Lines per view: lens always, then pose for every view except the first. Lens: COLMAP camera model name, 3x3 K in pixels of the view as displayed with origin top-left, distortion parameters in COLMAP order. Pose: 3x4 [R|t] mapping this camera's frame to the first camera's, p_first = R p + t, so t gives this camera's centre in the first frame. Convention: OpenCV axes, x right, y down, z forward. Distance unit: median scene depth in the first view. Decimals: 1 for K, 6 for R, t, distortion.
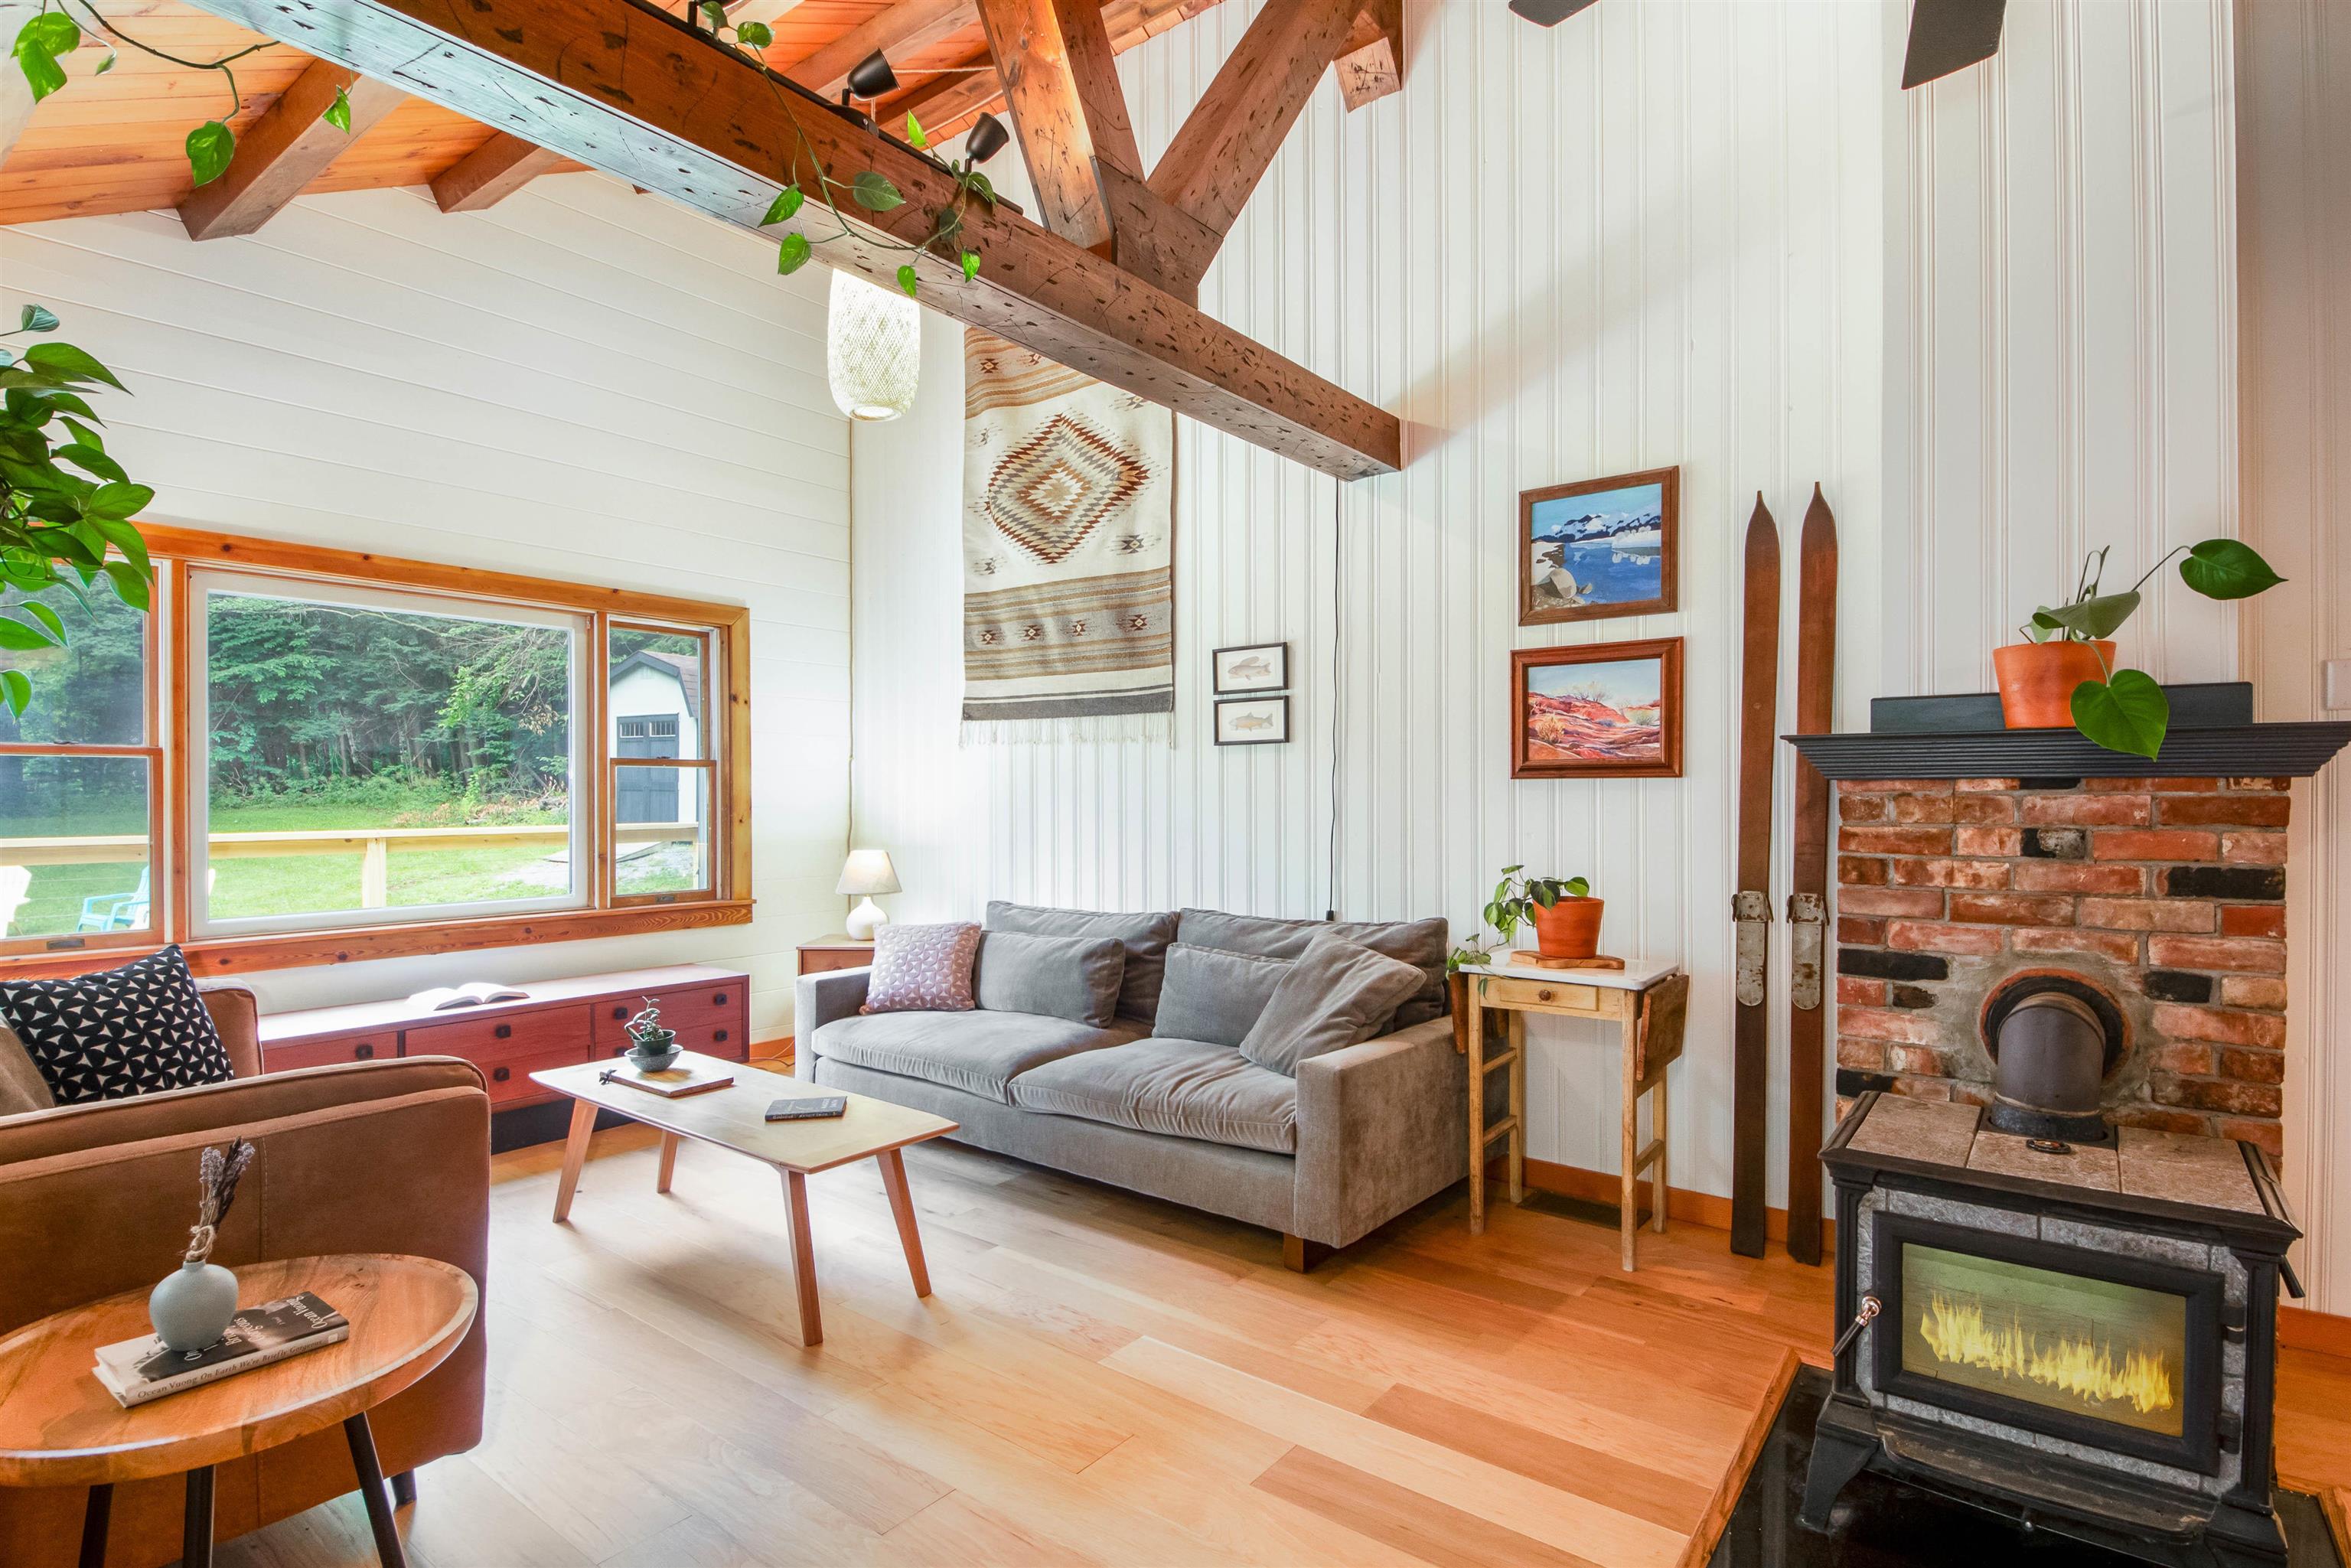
lens RADIAL K [[1156.5, 0, 1245.0], [0, 1156.5, 796.1], [0, 0, 1]] dist [0.004723, -0.010253]
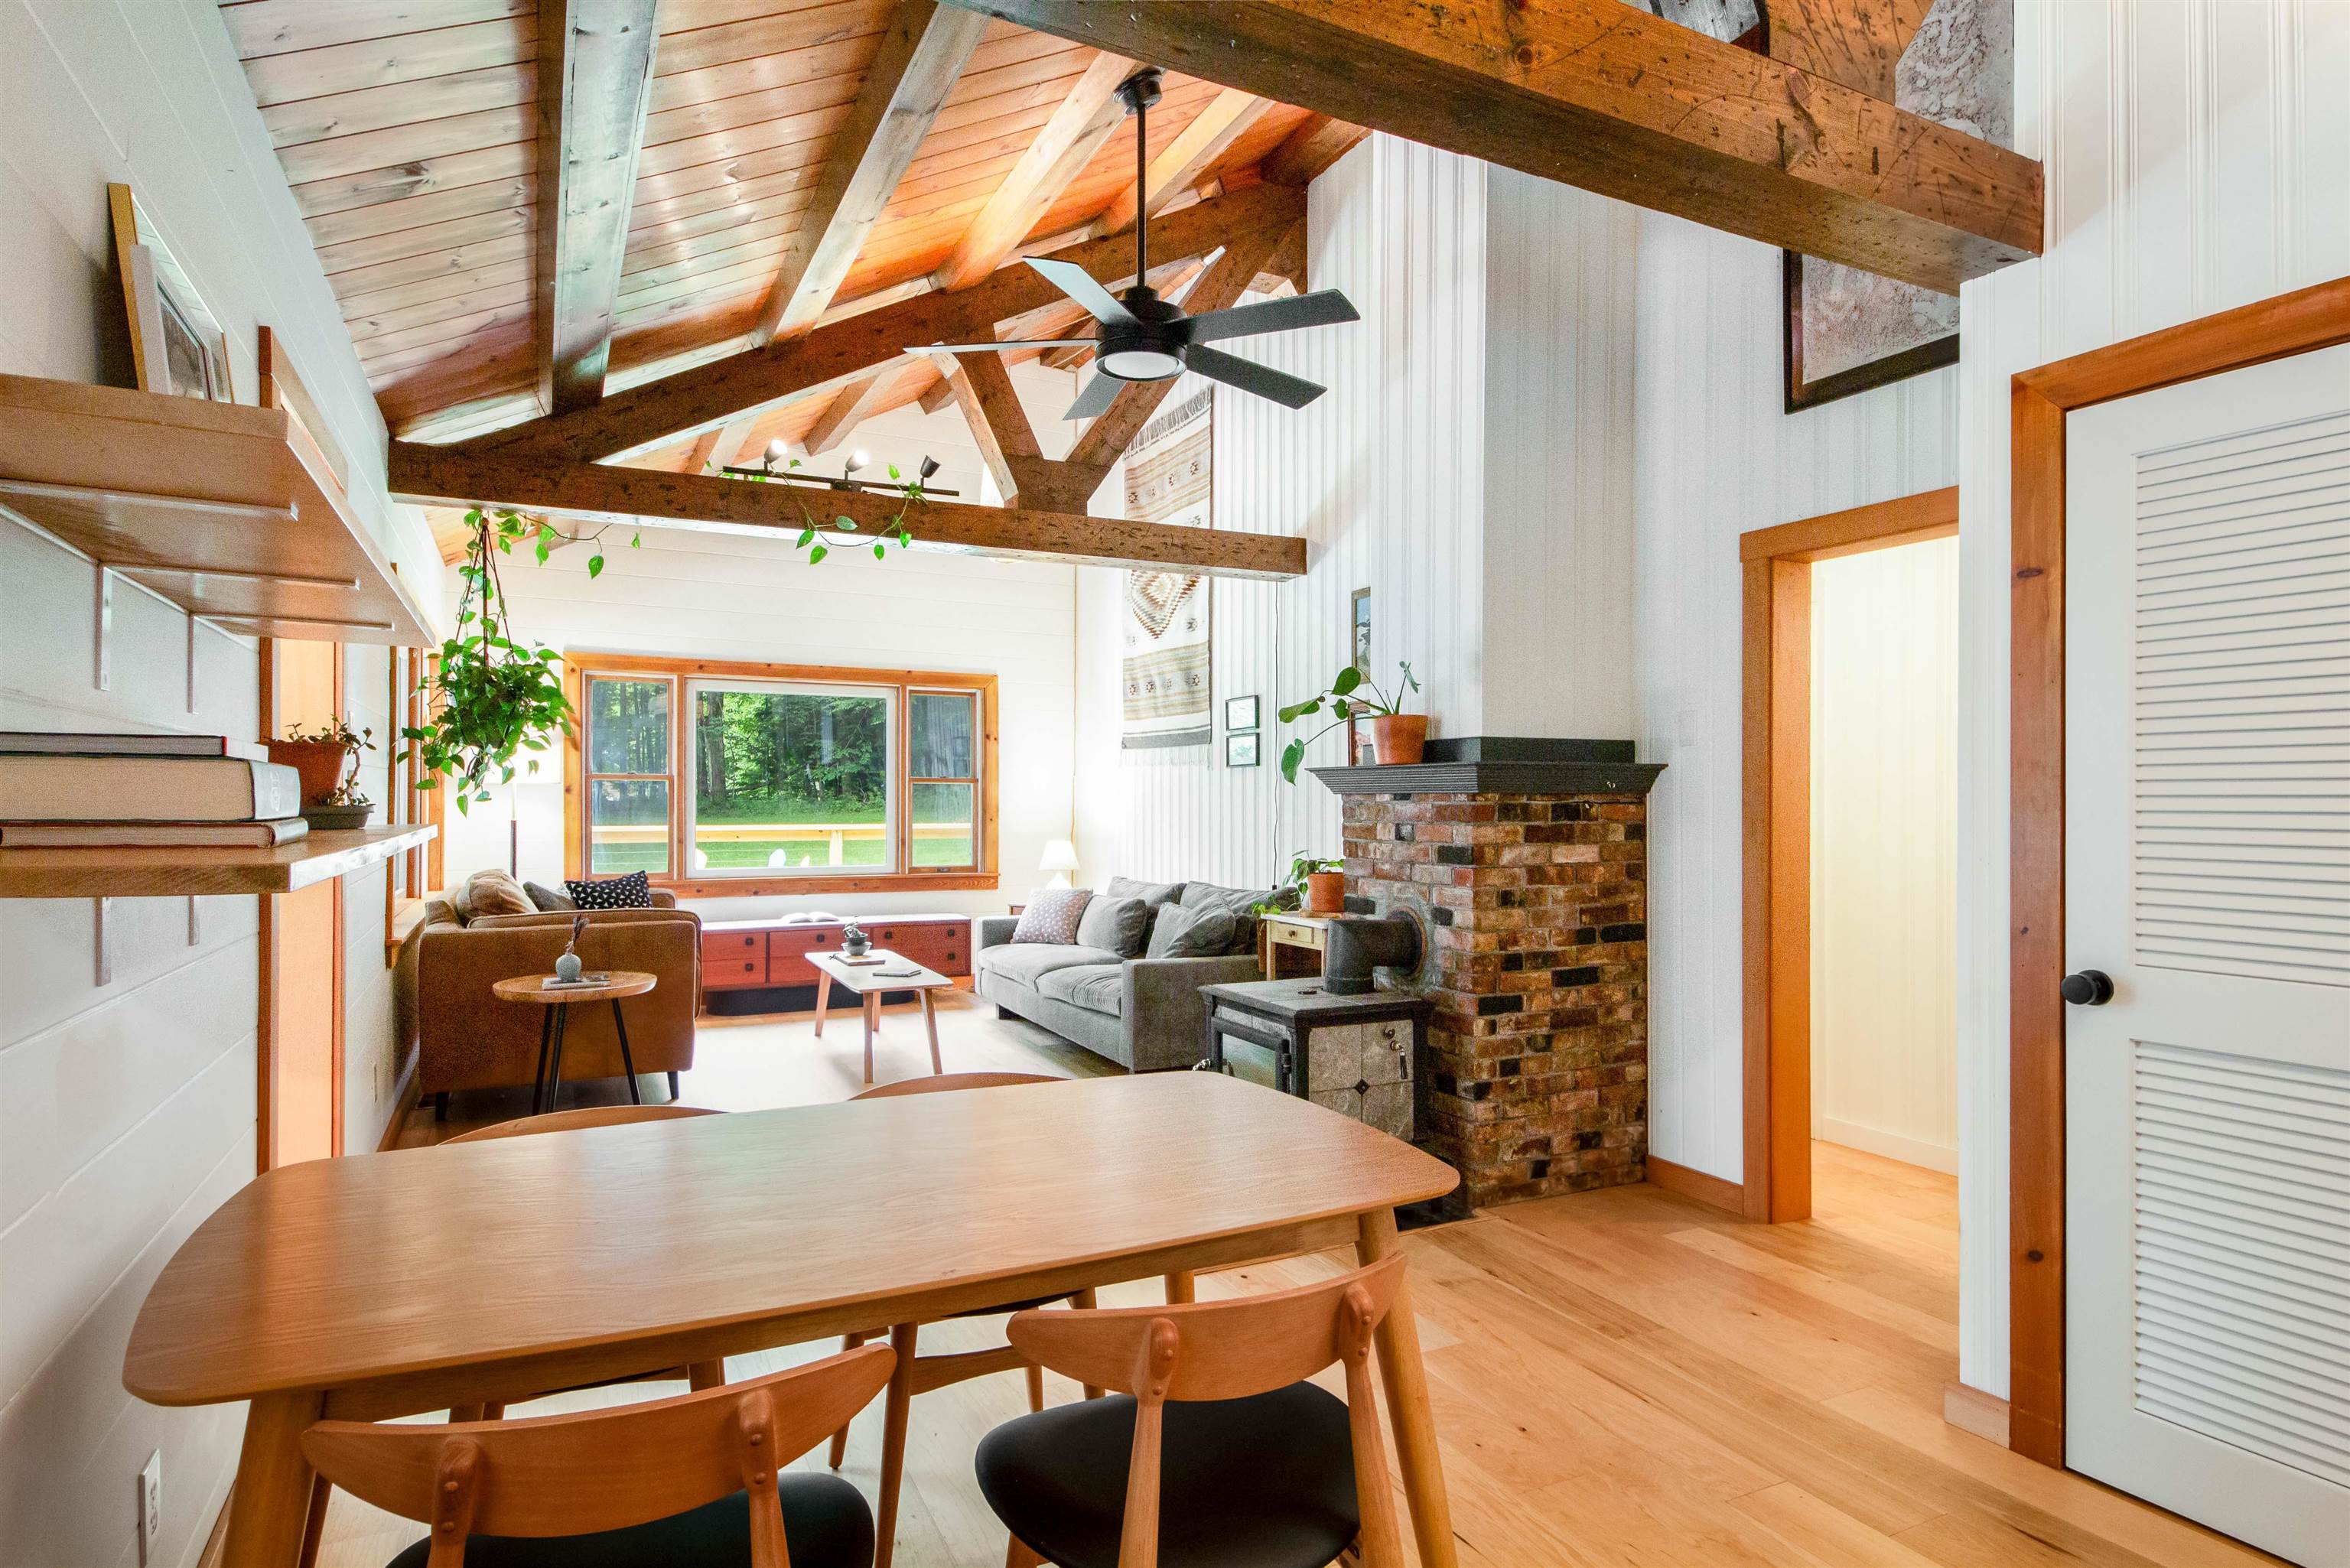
lens RADIAL K [[1325.2, 0, 1247.5], [0, 1325.2, 792.6], [0, 0, 1]] dist [0.017743, -0.001962]
pose [[0.896544, 0.000491, -0.442954, 0.886176], [-0.005245, 0.999941, -0.009506, 0.002024], [0.442923, 0.010846, 0.896494, -0.545084]]
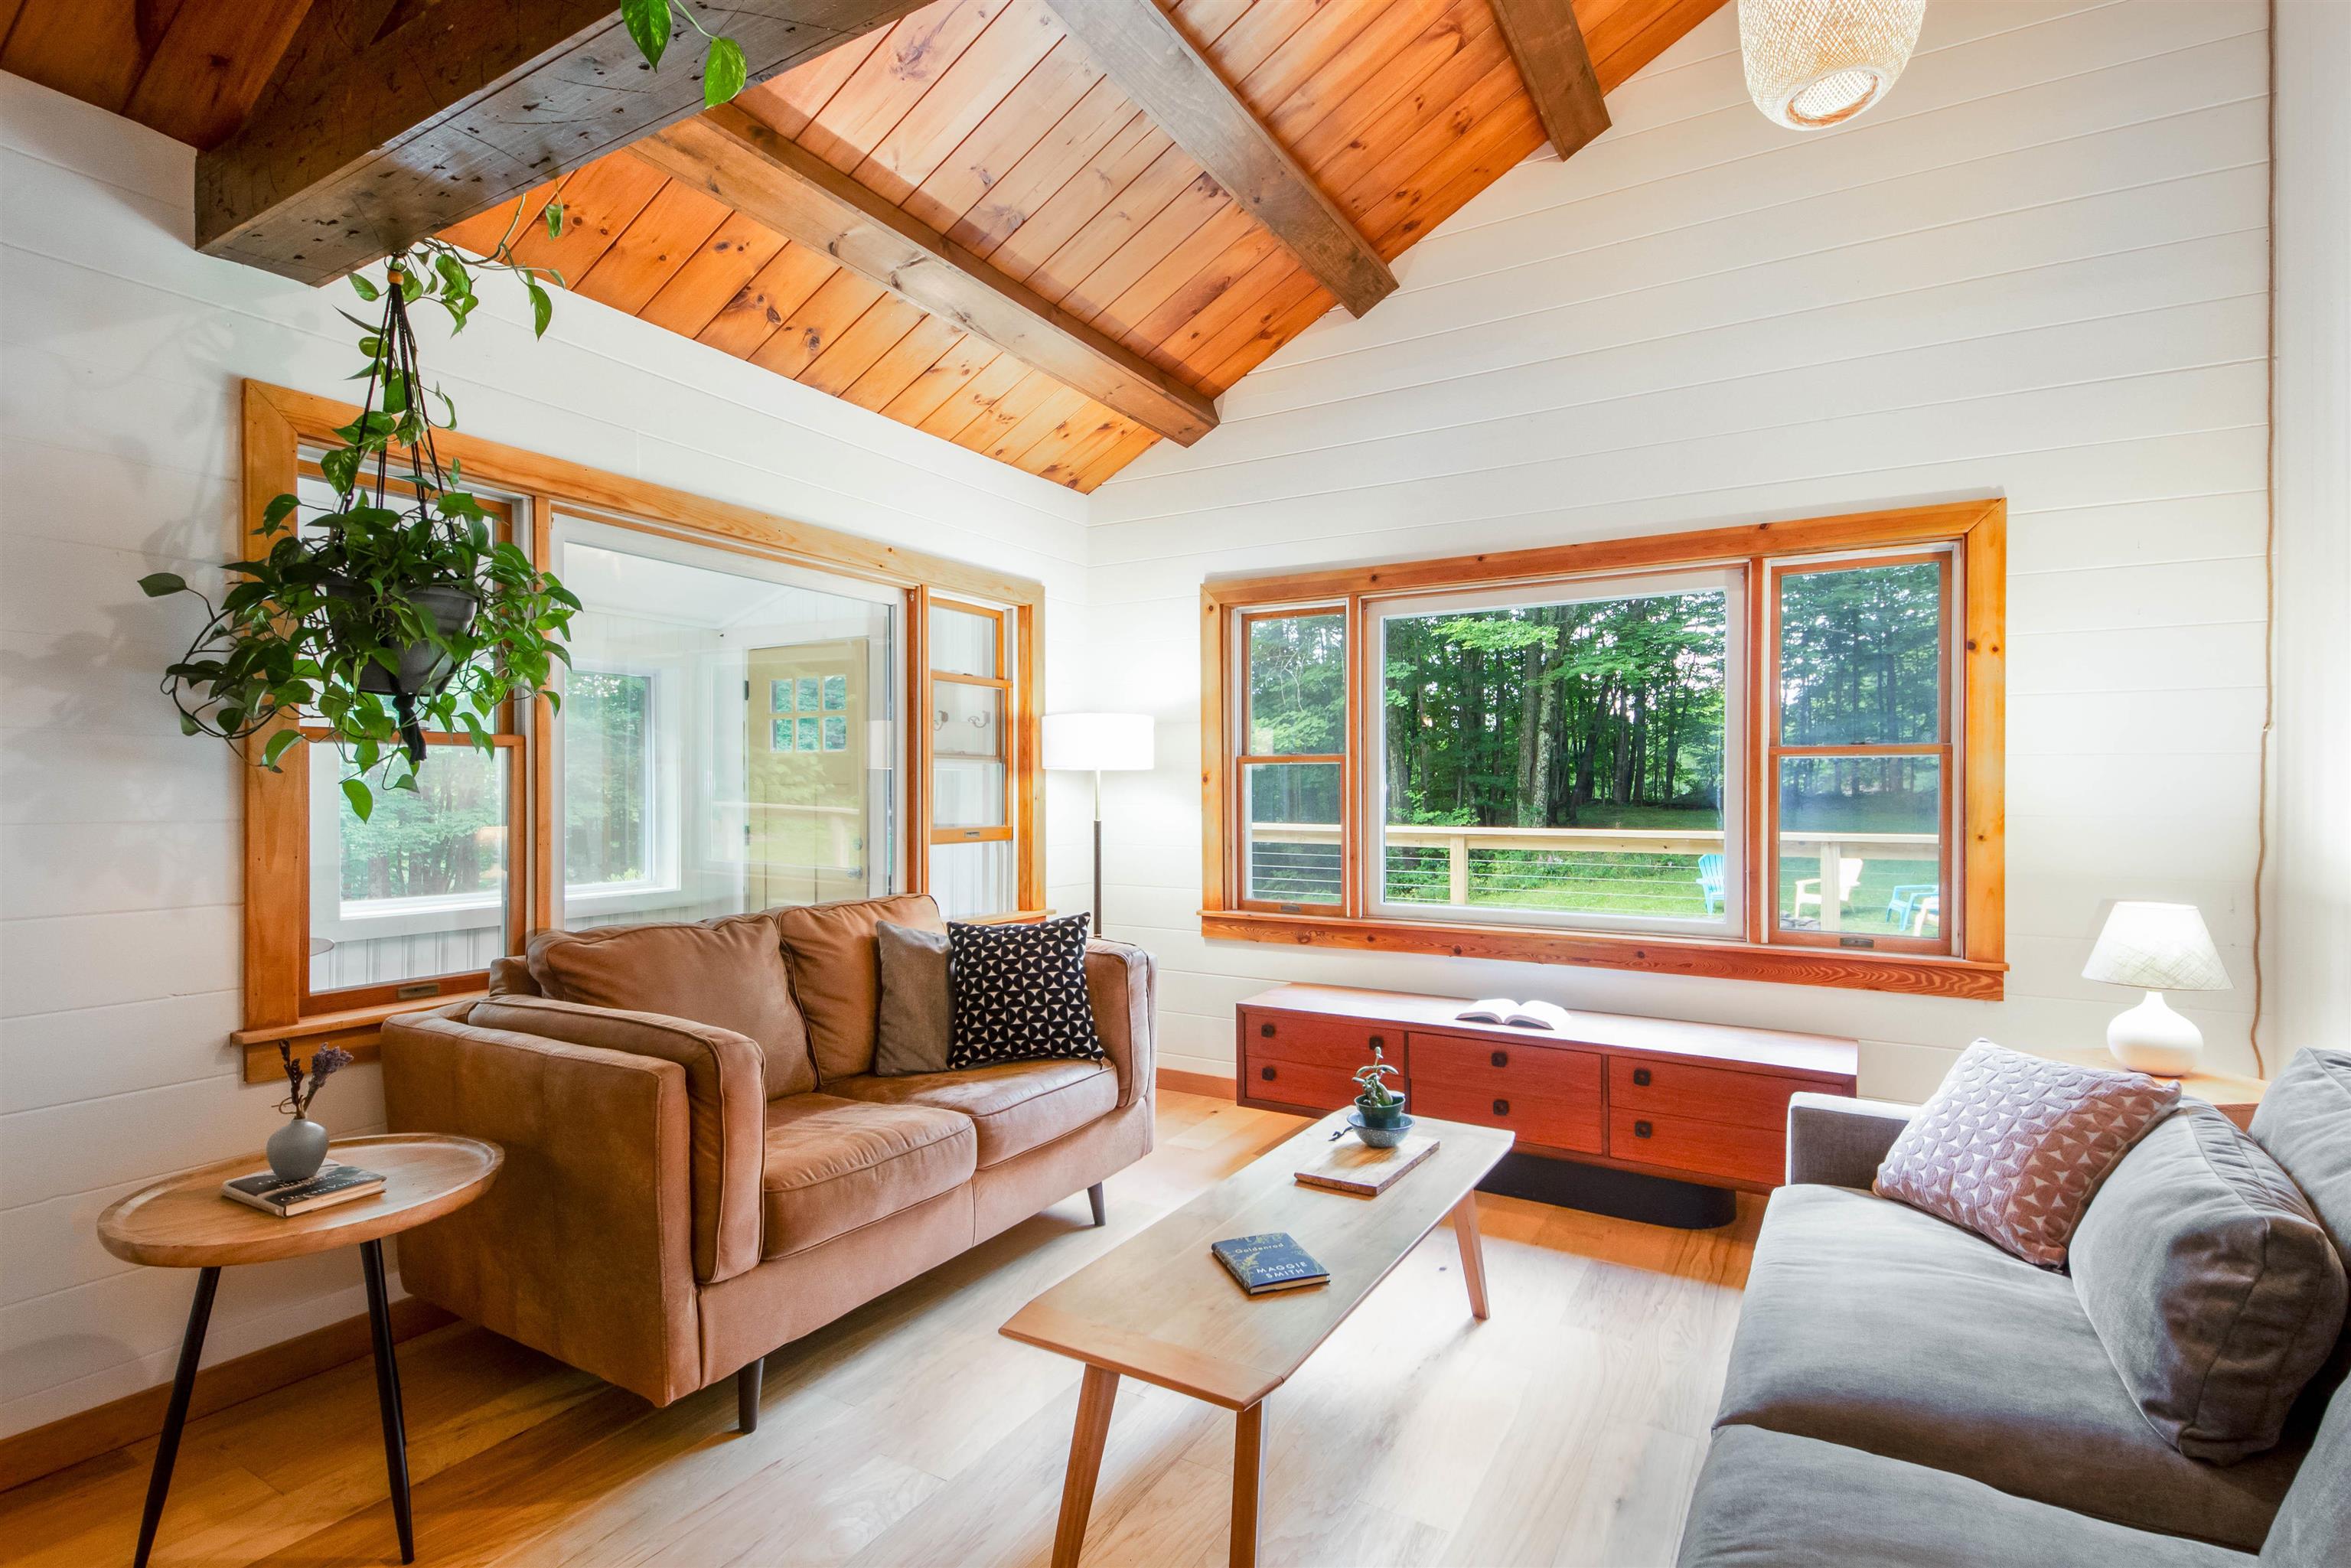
lens RADIAL K [[1111.9, 0, 1176.5], [0, 1111.9, 797.3], [0, 0, 1]] dist [0.019258, -0.001842]
pose [[0.065330, 0.004119, -0.997855, 0.218118], [-0.005333, 0.999979, 0.003779, -0.000829], [0.997849, 0.005075, 0.065351, 0.756183]]
